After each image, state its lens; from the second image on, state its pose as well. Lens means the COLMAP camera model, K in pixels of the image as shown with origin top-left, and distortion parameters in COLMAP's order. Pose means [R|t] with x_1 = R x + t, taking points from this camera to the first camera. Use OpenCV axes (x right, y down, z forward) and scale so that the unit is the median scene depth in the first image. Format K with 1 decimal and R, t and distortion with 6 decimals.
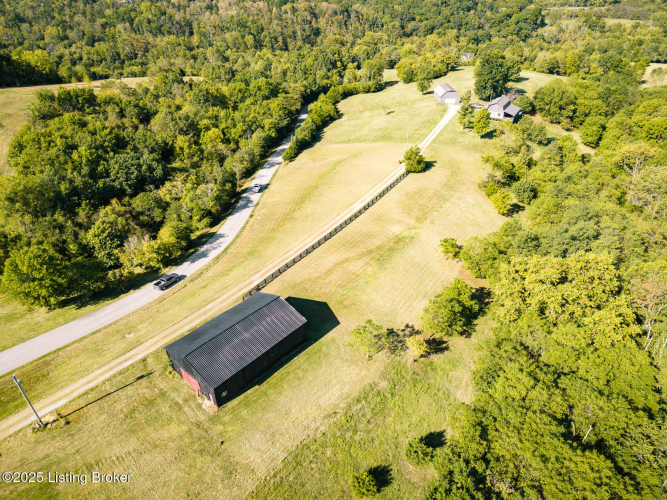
lens RADIAL K [[443.3, 0, 333.0], [0, 443.3, 248.4], [0, 0, 1]] dist [0.041105, -0.049425]
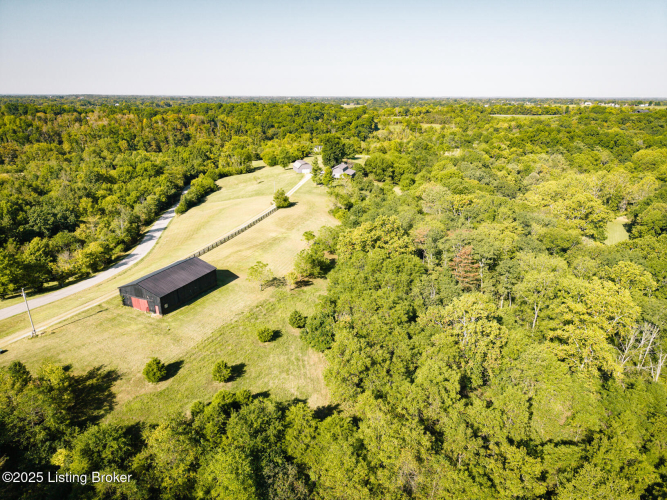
lens RADIAL K [[443.3, 0, 333.0], [0, 443.3, 248.4], [0, 0, 1]] dist [0.041105, -0.049425]
pose [[0.959305, -0.092181, 0.266901, -0.028590], [0.149281, 0.967886, -0.202266, 0.172700], [-0.239685, 0.233878, 0.942259, -0.197275]]
